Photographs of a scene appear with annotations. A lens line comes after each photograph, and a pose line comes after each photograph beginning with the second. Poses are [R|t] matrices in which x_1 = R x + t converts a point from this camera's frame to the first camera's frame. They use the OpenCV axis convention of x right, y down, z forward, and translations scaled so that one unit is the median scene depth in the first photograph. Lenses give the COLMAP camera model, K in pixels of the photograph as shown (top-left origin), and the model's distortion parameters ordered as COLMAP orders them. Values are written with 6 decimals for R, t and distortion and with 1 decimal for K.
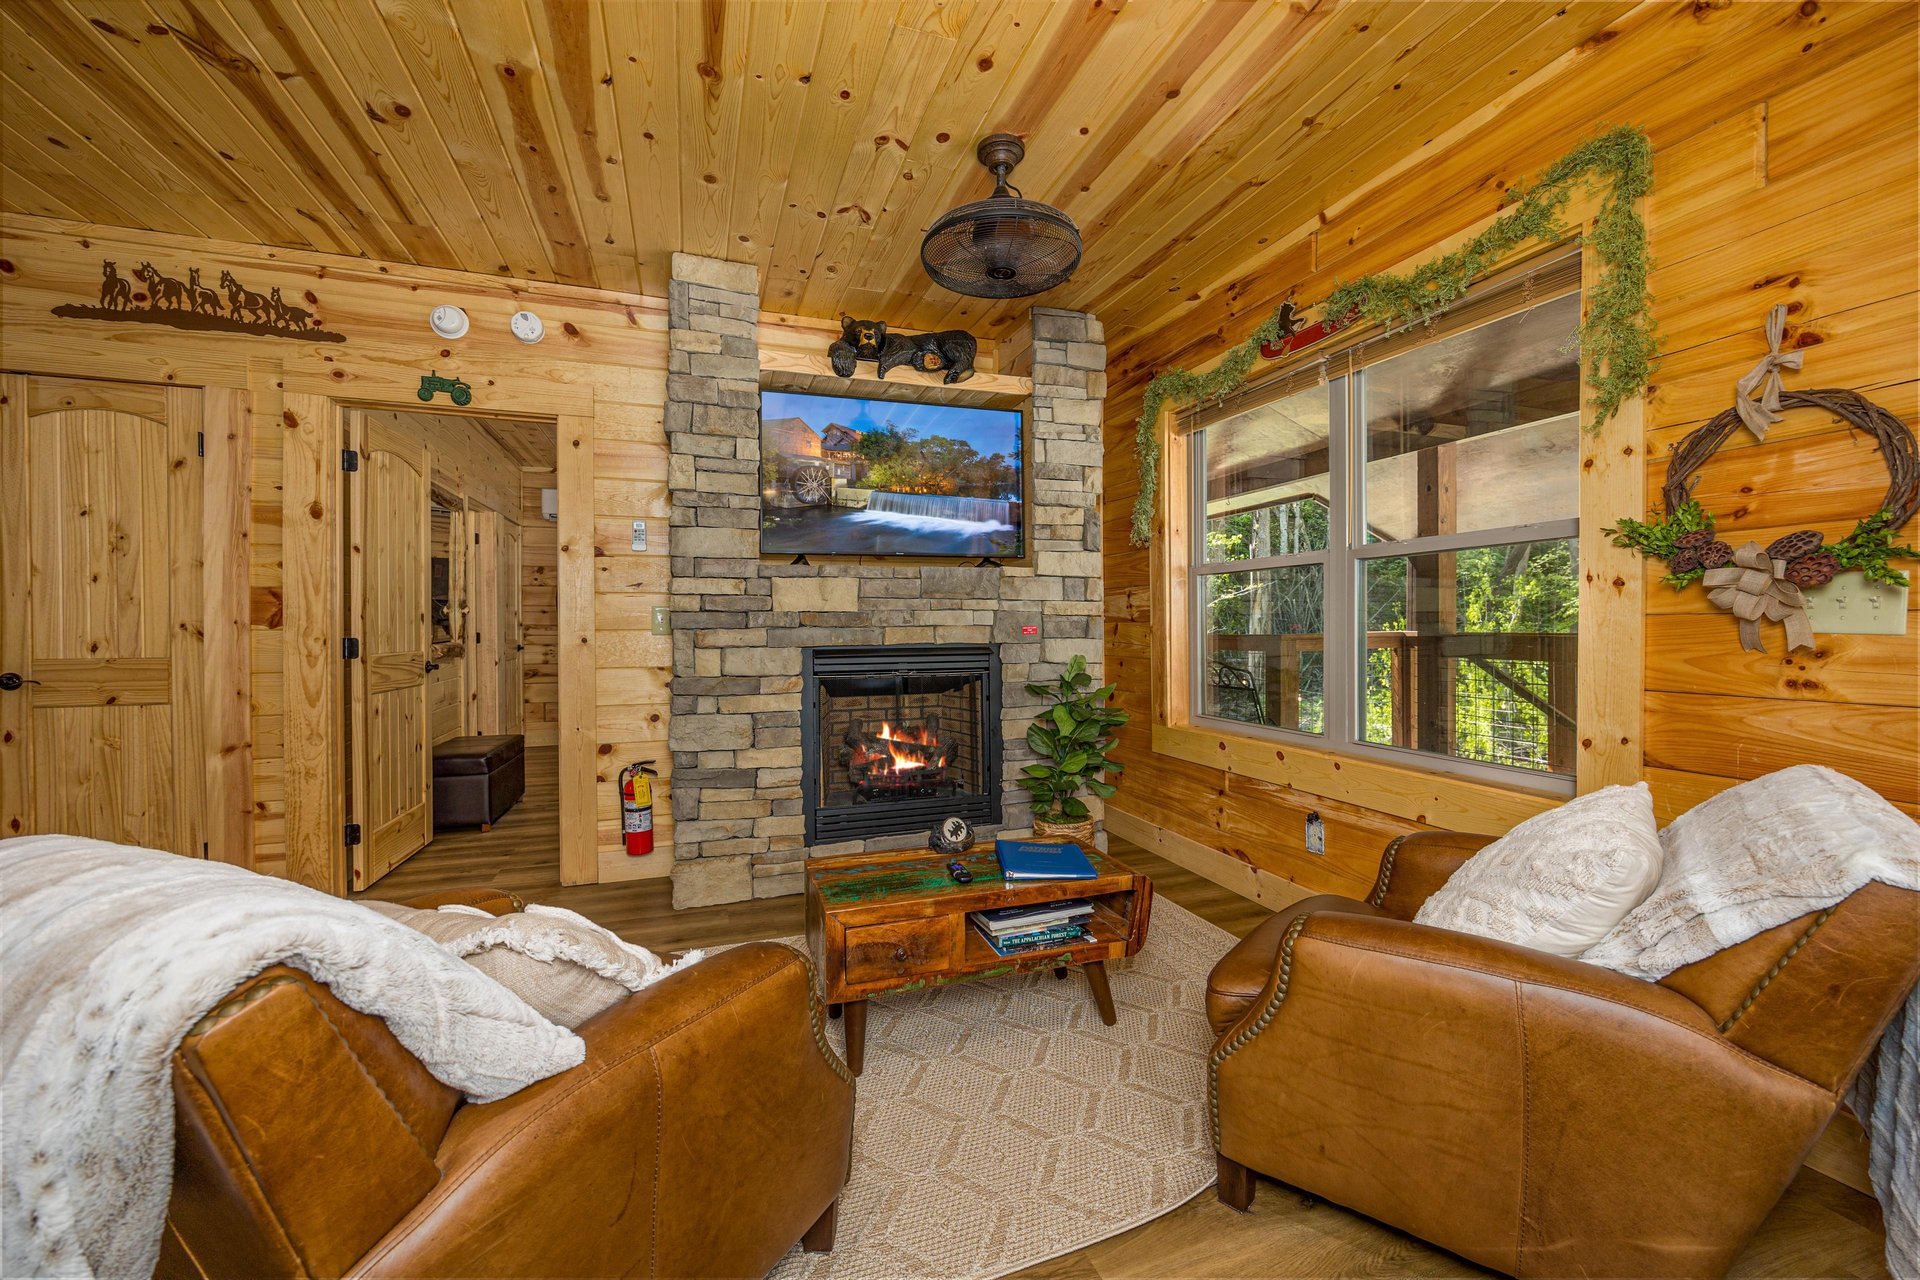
lens RADIAL K [[769.4, 0, 966.8], [0, 769.4, 638.8], [0, 0, 1]] dist [0.001458, 0.000134]
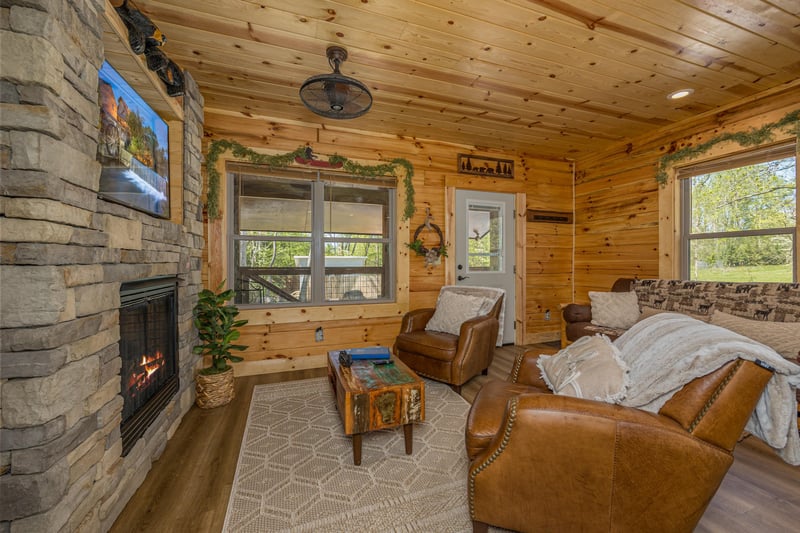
lens RADIAL K [[320.6, 0, 402.7], [0, 320.6, 261.2], [0, 0, 1]] dist [0.001458, 0.000134]
pose [[-0.002635, -0.001761, 0.999995, -0.788843], [0.014483, 0.999894, 0.001799, -0.022960], [-0.999892, 0.014487, -0.002609, 0.710676]]
